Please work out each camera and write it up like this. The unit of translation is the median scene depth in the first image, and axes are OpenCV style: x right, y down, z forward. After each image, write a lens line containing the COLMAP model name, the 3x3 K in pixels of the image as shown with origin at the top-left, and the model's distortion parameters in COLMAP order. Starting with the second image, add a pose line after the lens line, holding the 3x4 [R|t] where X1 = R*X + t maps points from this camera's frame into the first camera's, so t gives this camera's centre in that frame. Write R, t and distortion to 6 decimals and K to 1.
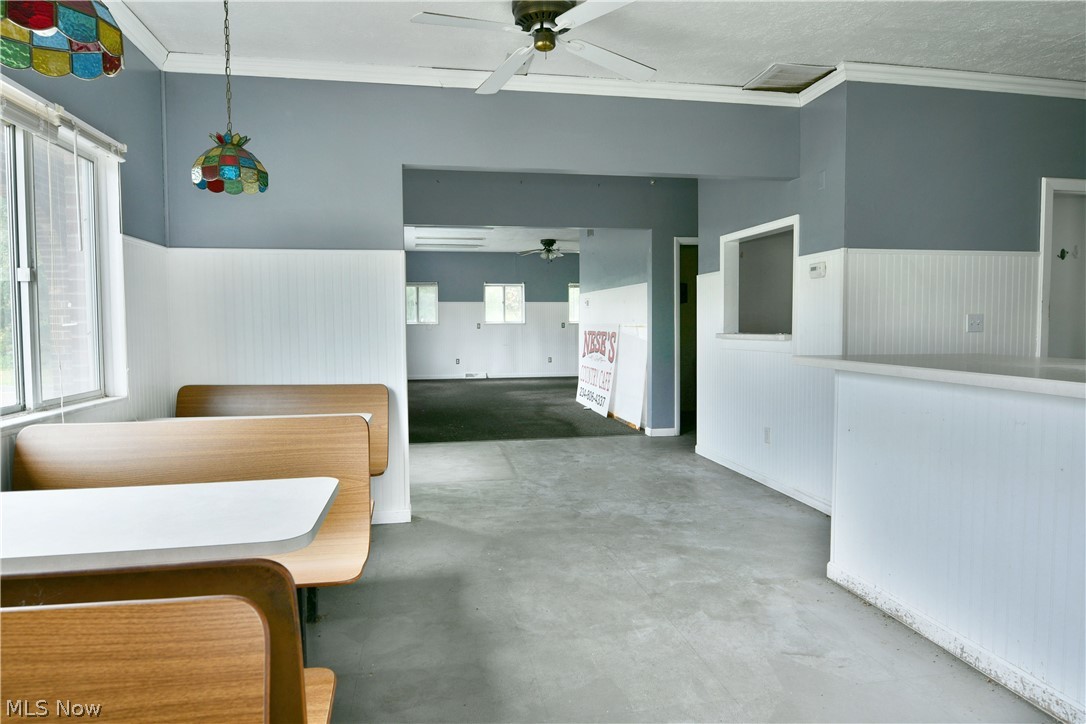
lens RADIAL K [[660.3, 0, 540.0], [0, 660.3, 360.4], [0, 0, 1]] dist [-0.011484, -0.004745]
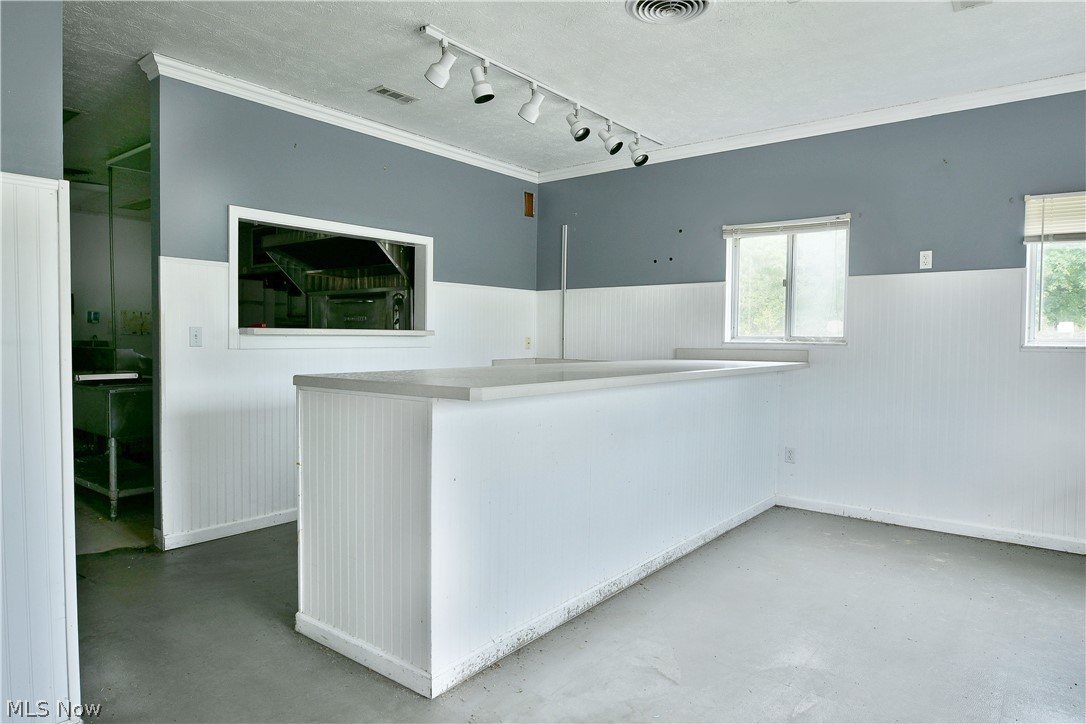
lens RADIAL K [[660.3, 0, 540.0], [0, 660.3, 360.4], [0, 0, 1]] dist [-0.011484, -0.004745]
pose [[-0.662374, -0.026709, 0.748697, -0.117625], [0.039868, 0.996691, 0.070828, -0.057779], [-0.748111, 0.076764, -0.659118, 1.014992]]
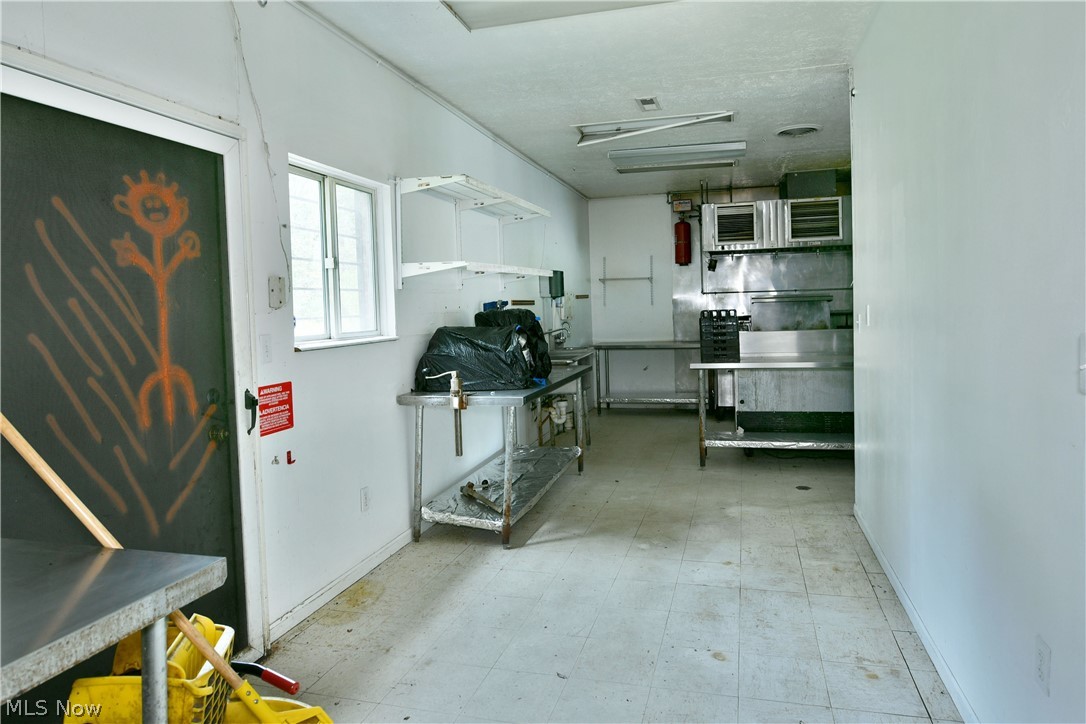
lens RADIAL K [[685.0, 0, 543.0], [0, 685.0, 362.0], [0, 0, 1]] dist [-0.006239, -0.001842]
pose [[-0.897476, -0.000680, 0.441063, 1.524355], [0.057832, 0.991184, 0.119205, -0.150480], [-0.437255, 0.132491, -0.889525, 2.294608]]
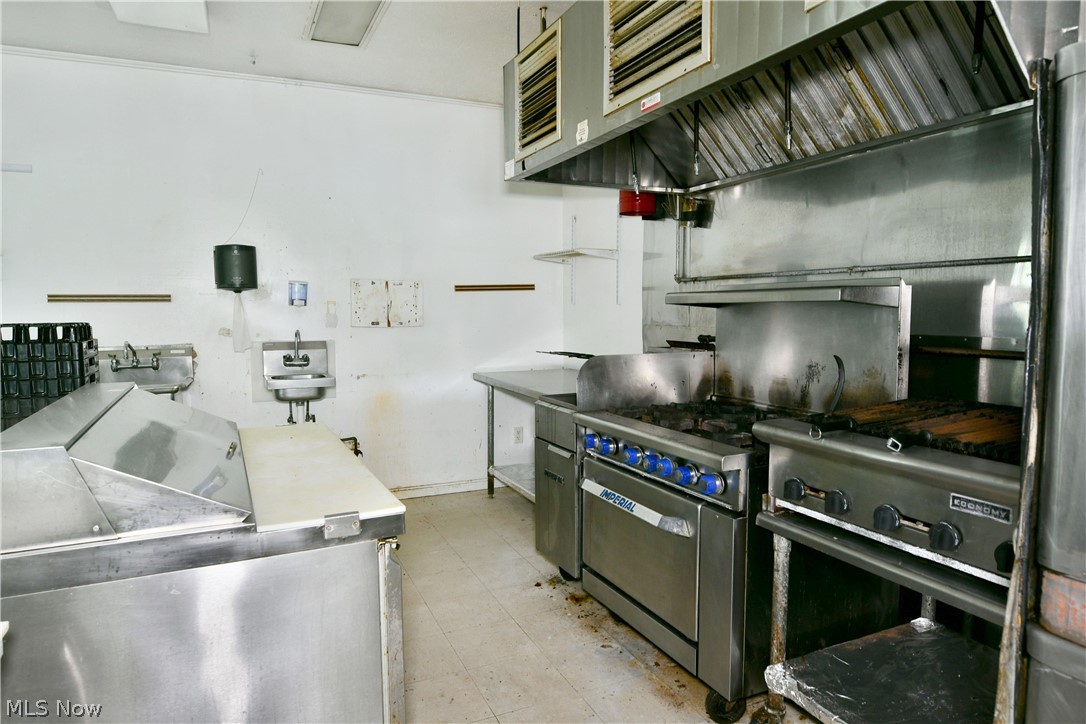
lens RADIAL K [[662.1, 0, 535.8], [0, 662.1, 358.6], [0, 0, 1]] dist [-0.006779, 0.001277]
pose [[-0.246869, -0.067725, 0.966679, 1.220306], [0.068202, 0.993867, 0.087047, -0.066819], [-0.966646, 0.087419, -0.240736, 0.604112]]
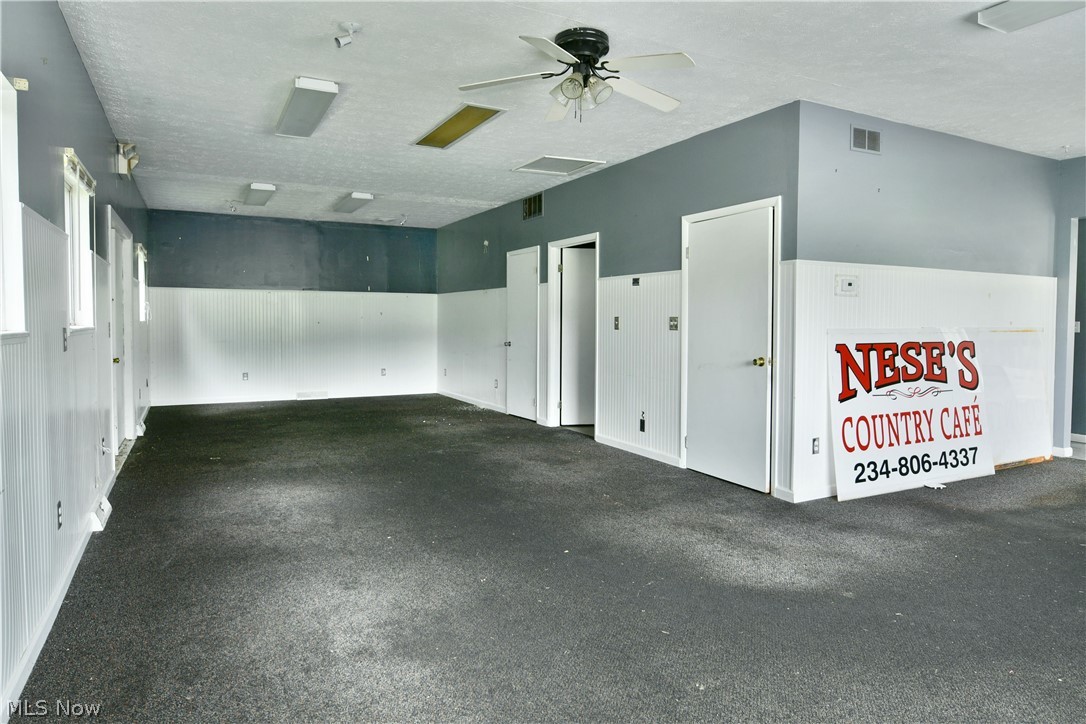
lens RADIAL K [[662.9, 0, 532.7], [0, 662.9, 342.2], [0, 0, 1]] dist [-0.002746, -0.010981]
pose [[-0.295831, -0.028824, 0.954805, -0.757597], [0.053198, 0.997496, 0.046595, -0.192055], [-0.953758, 0.064578, -0.293557, 3.254977]]
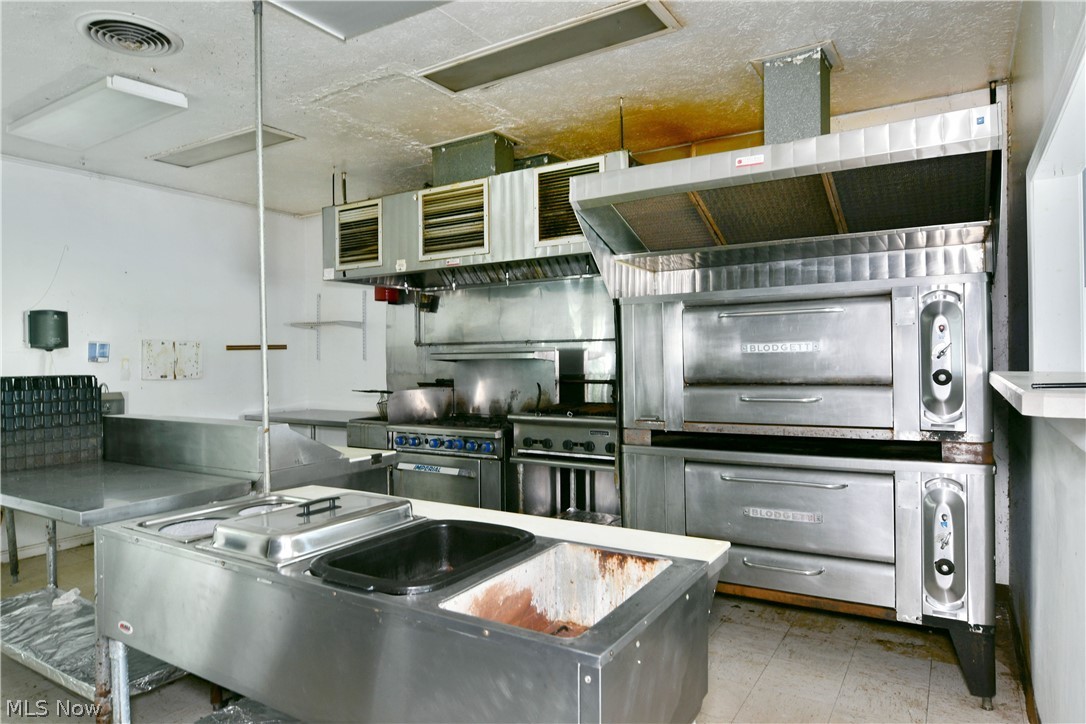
lens RADIAL K [[669.5, 0, 529.6], [0, 669.5, 350.1], [0, 0, 1]] dist [-0.008315, -0.002719]
pose [[-0.733567, 0.023149, 0.679223, 0.923960], [0.057776, 0.997926, 0.028387, -0.094707], [-0.677157, 0.060066, -0.733383, 1.046887]]
